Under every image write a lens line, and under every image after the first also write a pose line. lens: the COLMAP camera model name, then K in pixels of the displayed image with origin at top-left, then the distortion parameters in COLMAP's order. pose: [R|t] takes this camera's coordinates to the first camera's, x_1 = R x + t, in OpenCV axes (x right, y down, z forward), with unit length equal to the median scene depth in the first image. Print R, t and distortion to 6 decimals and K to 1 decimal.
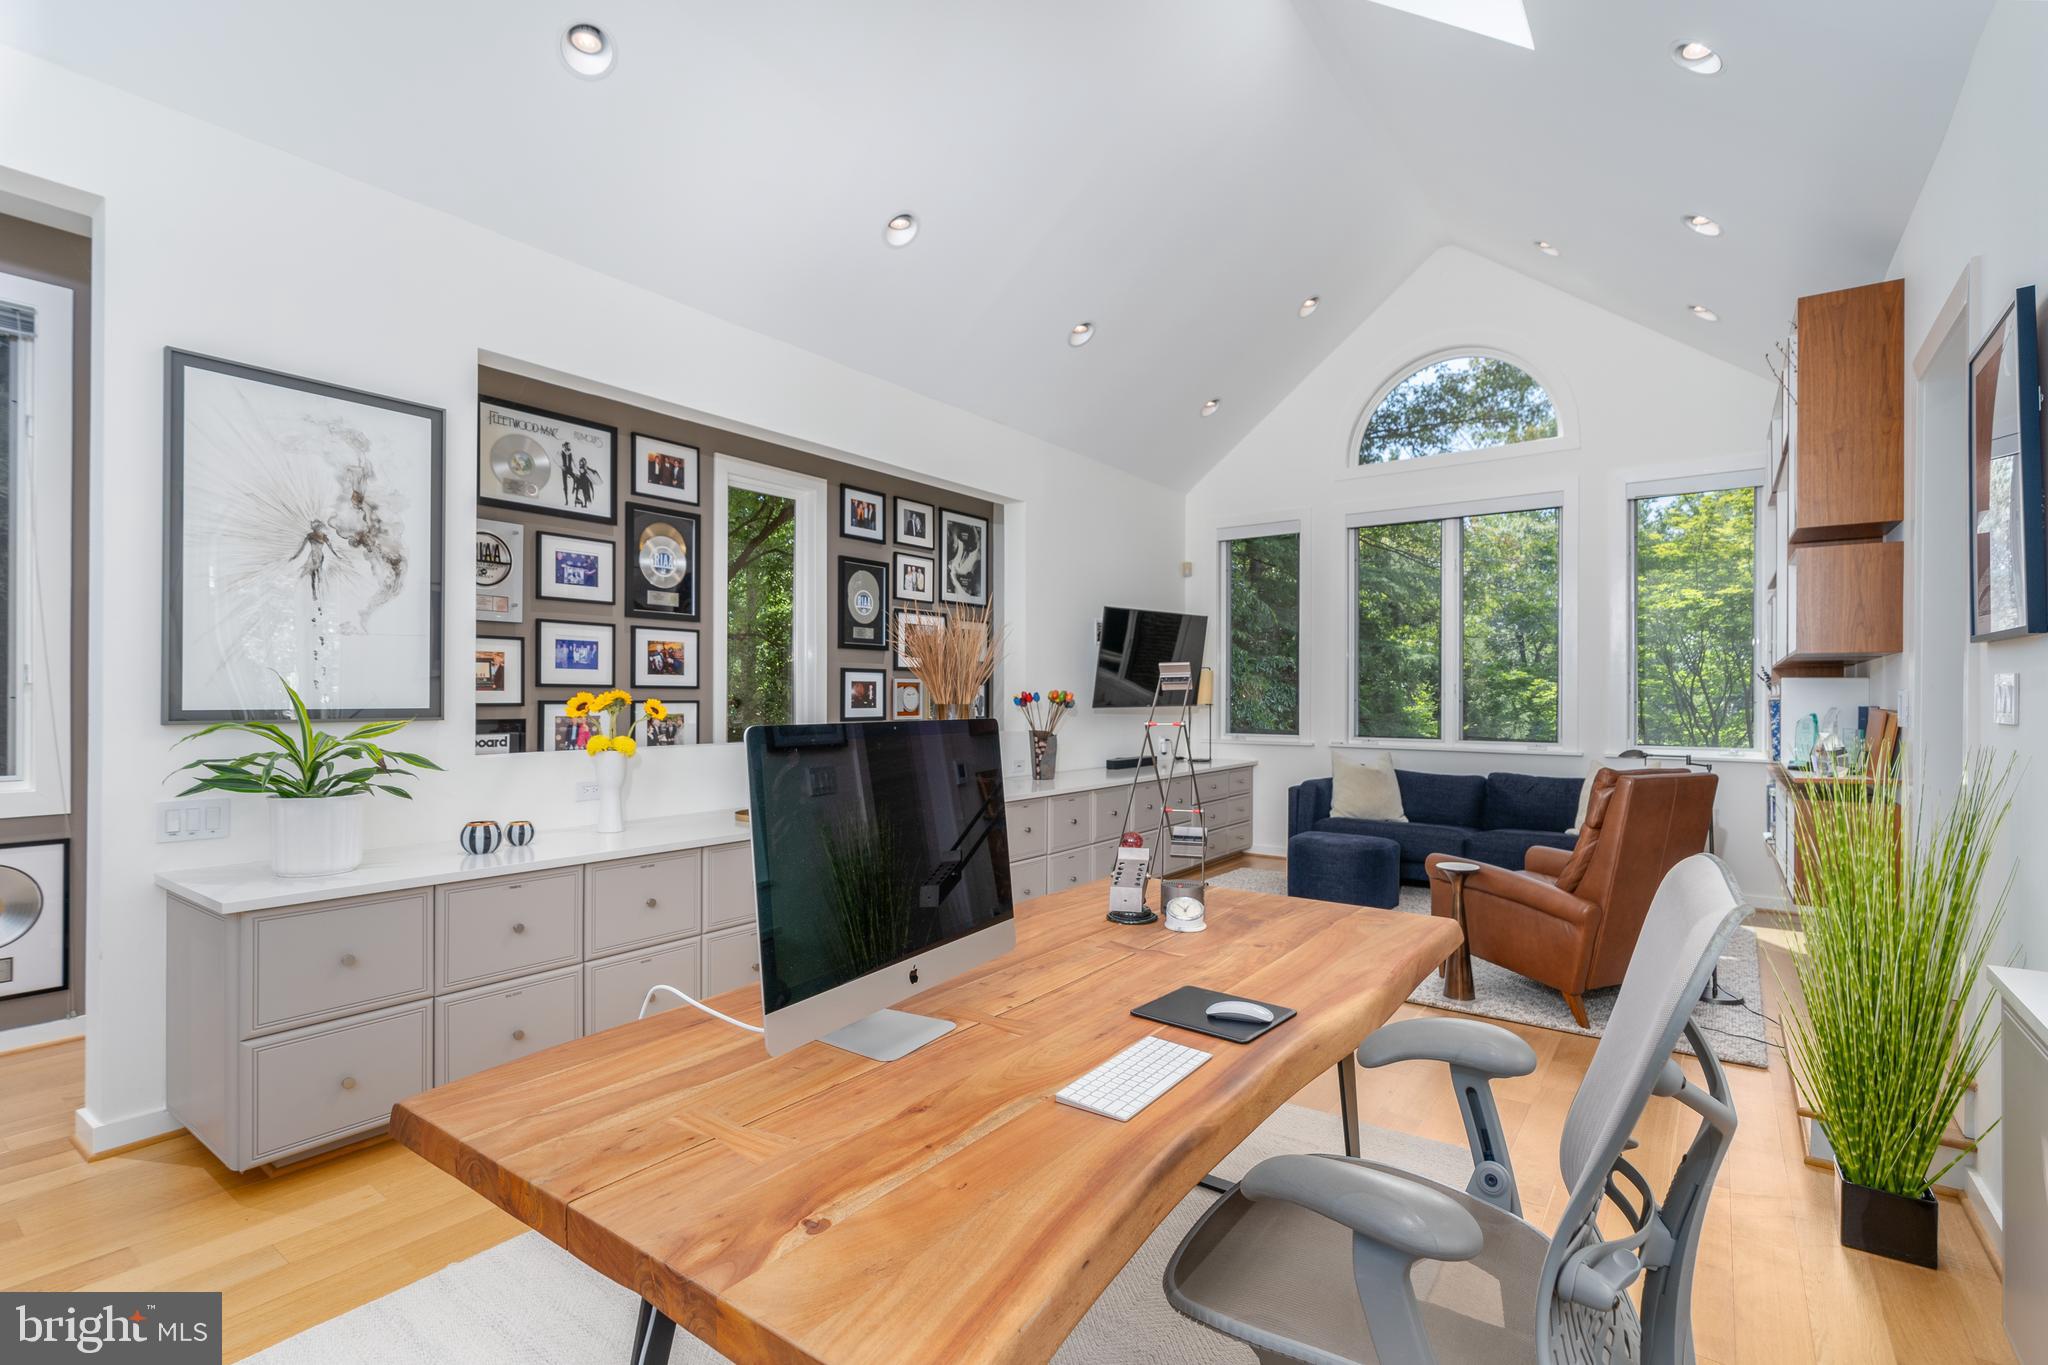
lens RADIAL K [[958.9, 0, 1030.7], [0, 958.9, 691.6], [0, 0, 1]] dist [-0.002846, 0.000004]
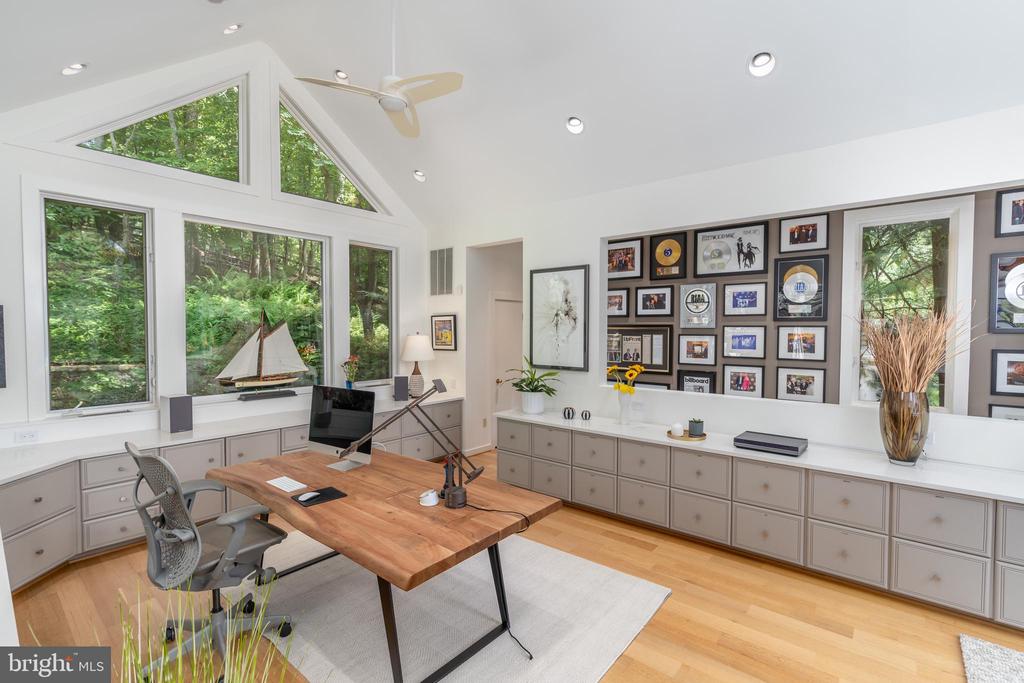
lens RADIAL K [[479.4, 0, 515.8], [0, 479.4, 340.0], [0, 0, 1]] dist [-0.002846, 0.000004]
pose [[-0.087935, 0.022442, -0.995873, 0.569096], [0.003535, 0.999747, 0.022217, -0.066747], [0.996120, -0.001567, -0.087993, 0.609339]]
